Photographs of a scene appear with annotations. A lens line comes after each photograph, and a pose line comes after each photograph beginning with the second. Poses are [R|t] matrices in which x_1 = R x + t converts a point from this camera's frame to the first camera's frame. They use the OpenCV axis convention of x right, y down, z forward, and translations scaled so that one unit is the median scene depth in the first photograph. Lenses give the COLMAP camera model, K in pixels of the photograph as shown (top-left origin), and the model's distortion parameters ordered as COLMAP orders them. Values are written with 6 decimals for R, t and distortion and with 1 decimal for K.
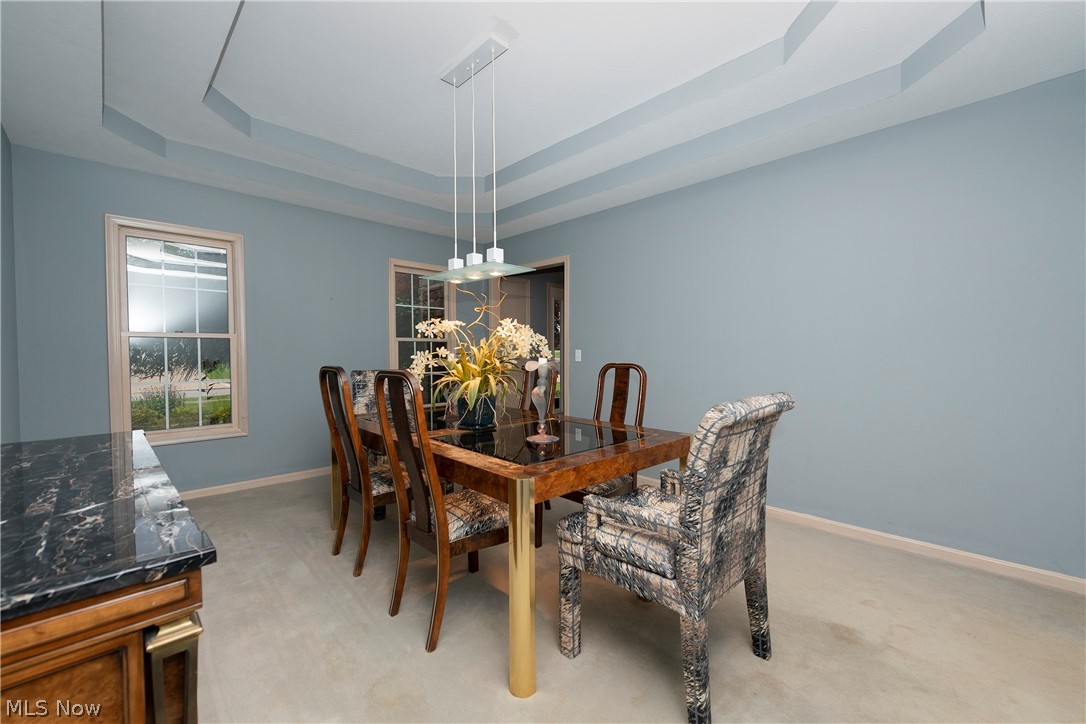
lens RADIAL K [[435.1, 0, 543.1], [0, 435.1, 363.6], [0, 0, 1]] dist [0.008273, -0.001805]
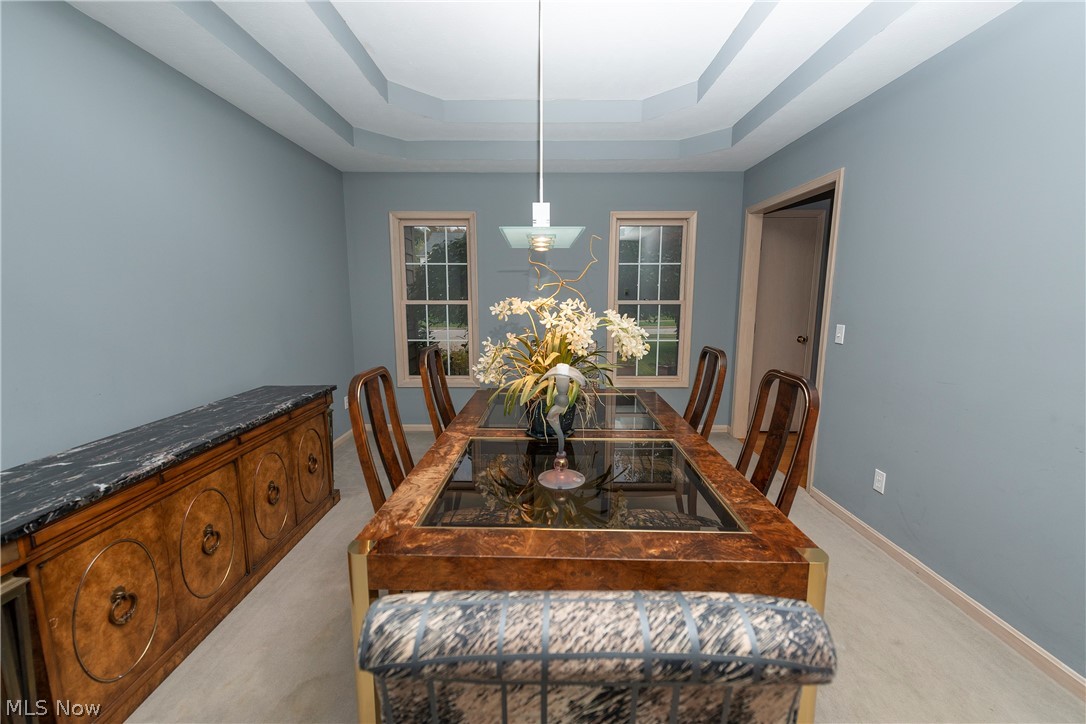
lens RADIAL K [[435.1, 0, 538.5], [0, 435.1, 358.3], [0, 0, 1]] dist [0.008273, -0.001805]
pose [[0.698961, 0.102243, -0.707814, 0.411455], [-0.018737, 0.992006, 0.124792, -0.097703], [0.714915, -0.073963, 0.695289, 0.456827]]
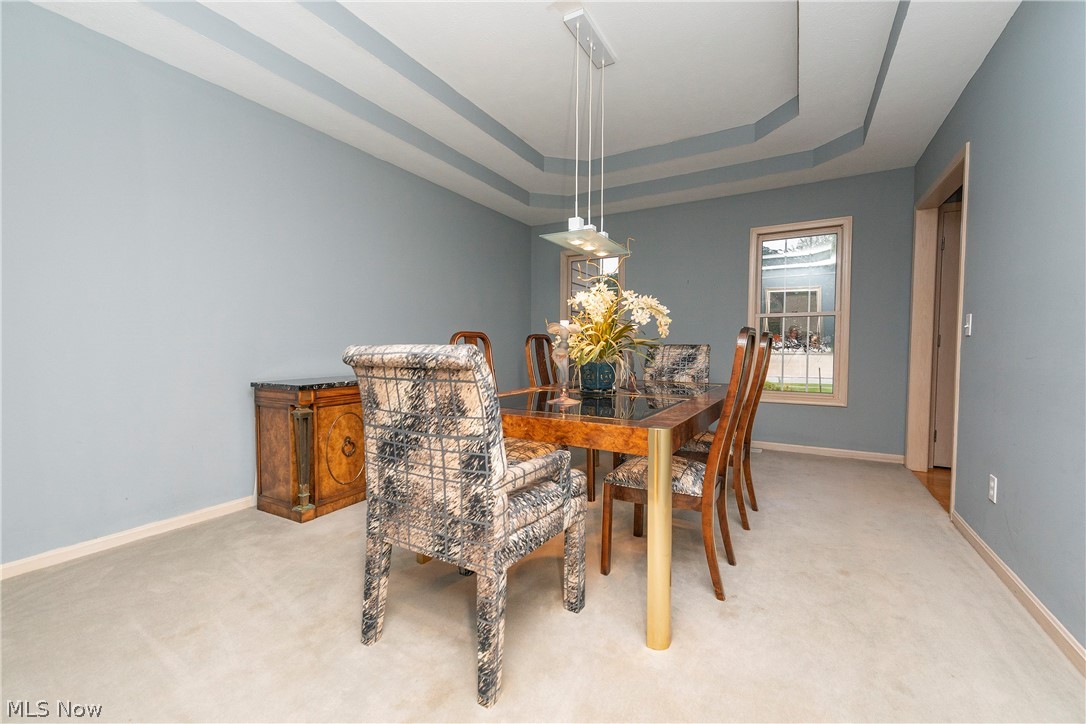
lens RADIAL K [[435.1, 0, 545.8], [0, 435.1, 361.0], [0, 0, 1]] dist [0.008273, -0.001805]
pose [[0.263928, 0.038923, -0.963757, 0.854111], [-0.026187, 0.999106, 0.033179, 0.040435], [0.964187, 0.016481, 0.264712, 0.631536]]
